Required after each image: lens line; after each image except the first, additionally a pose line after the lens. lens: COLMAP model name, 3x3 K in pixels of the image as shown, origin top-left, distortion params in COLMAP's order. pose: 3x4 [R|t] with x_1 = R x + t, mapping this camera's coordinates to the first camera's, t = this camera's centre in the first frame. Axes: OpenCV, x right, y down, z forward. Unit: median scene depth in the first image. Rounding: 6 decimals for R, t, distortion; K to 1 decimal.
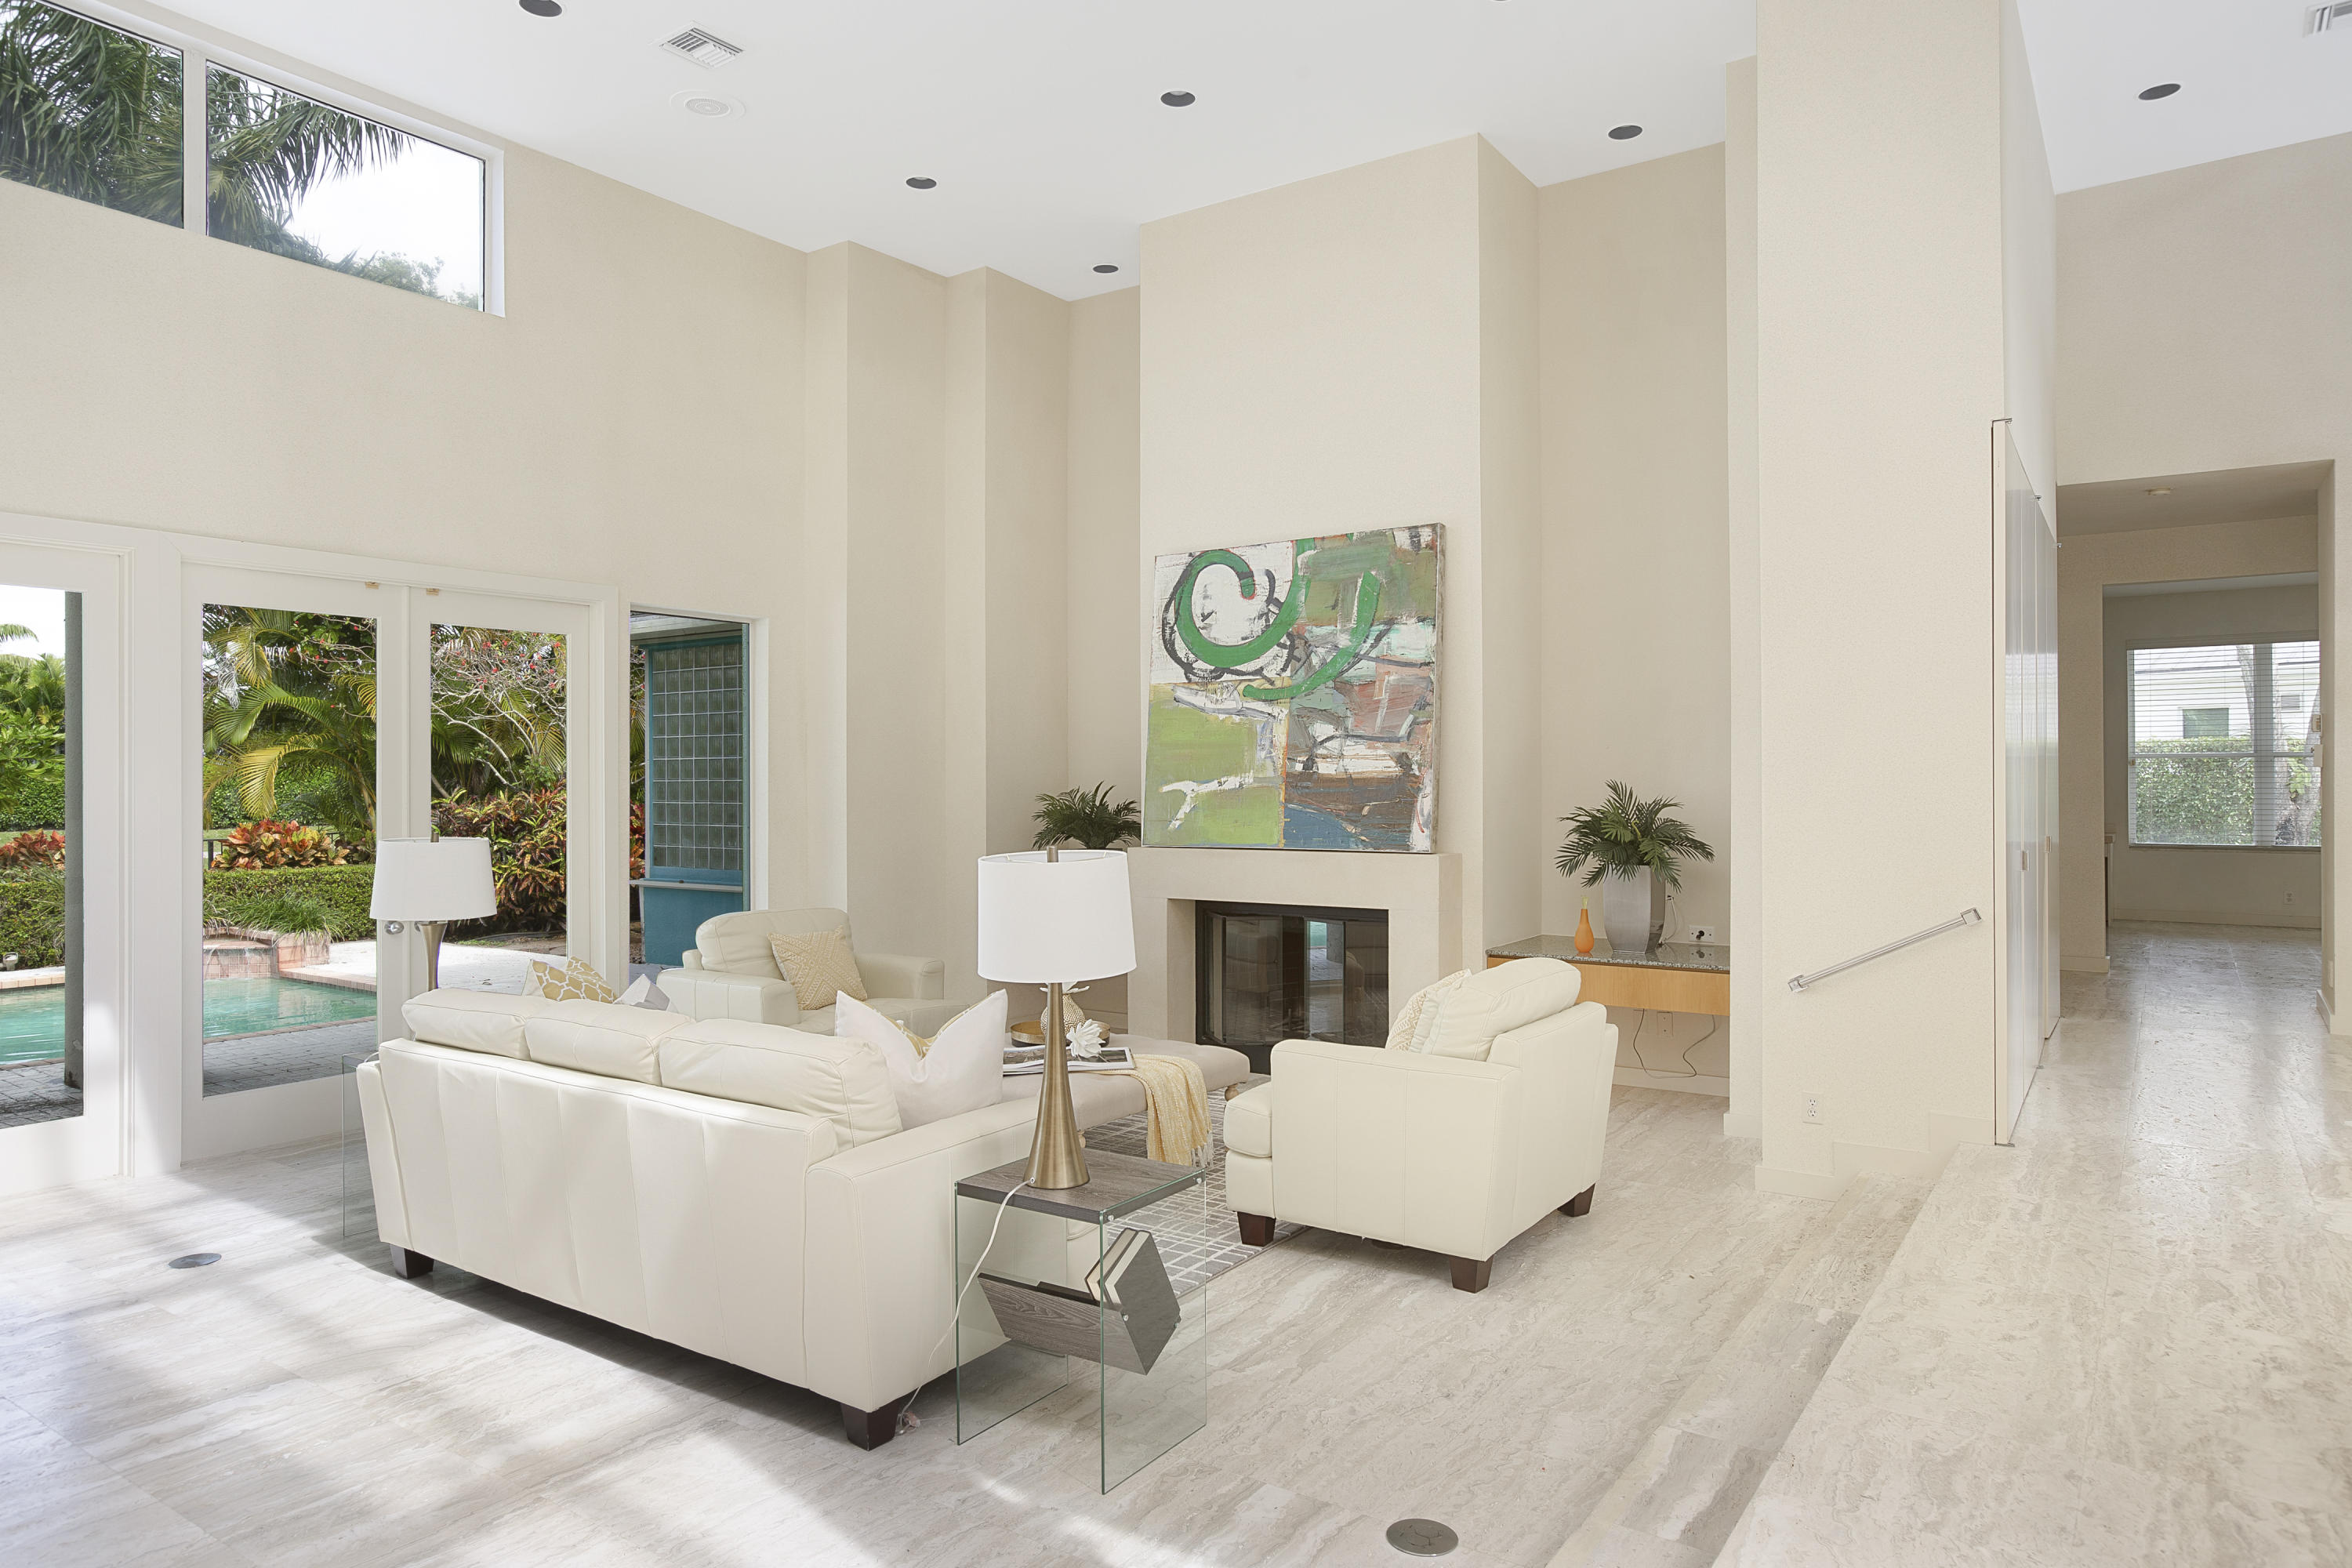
lens RADIAL K [[1474.0, 0, 1173.7], [0, 1474.0, 798.9], [0, 0, 1]] dist [-0.041062, 0.005982]
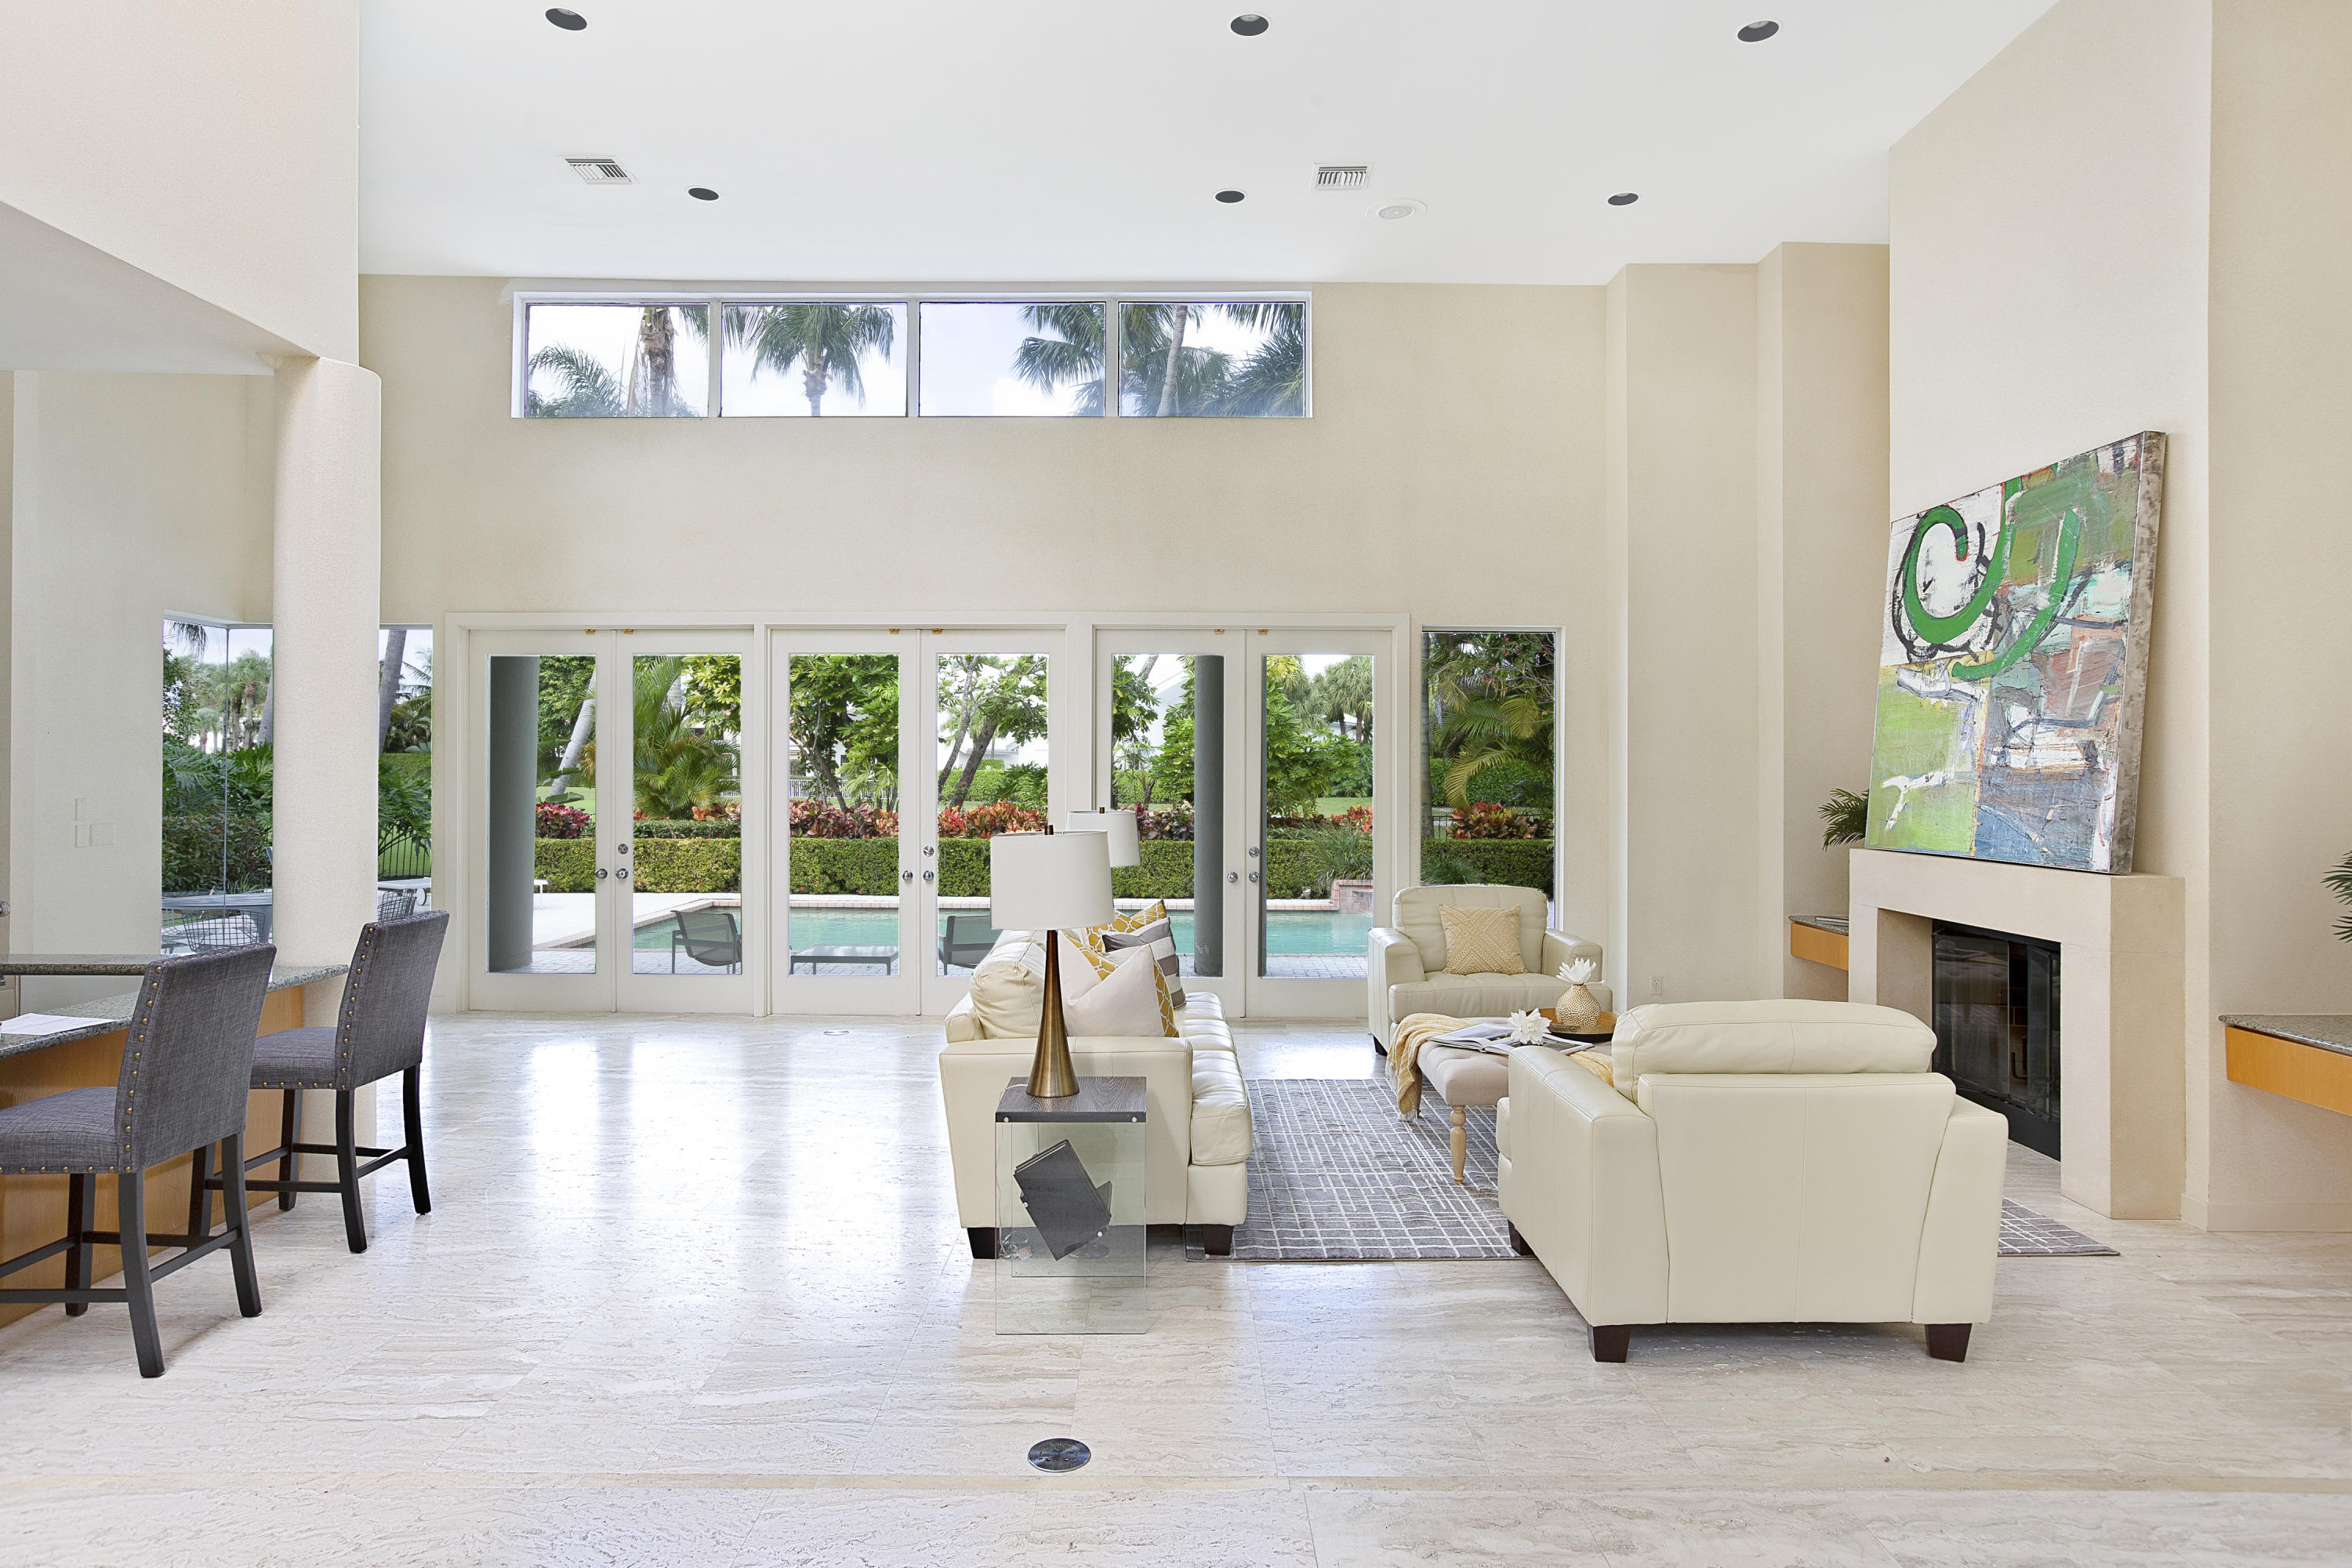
lens RADIAL K [[1351.5, 0, 1180.2], [0, 1351.5, 766.3], [0, 0, 1]] dist [-0.000171, 0.003969]
pose [[0.569492, 0.002916, -0.821991, 0.440510], [-0.017260, 0.999816, -0.008411, -0.003933], [0.821815, 0.018977, 0.569438, 0.199378]]
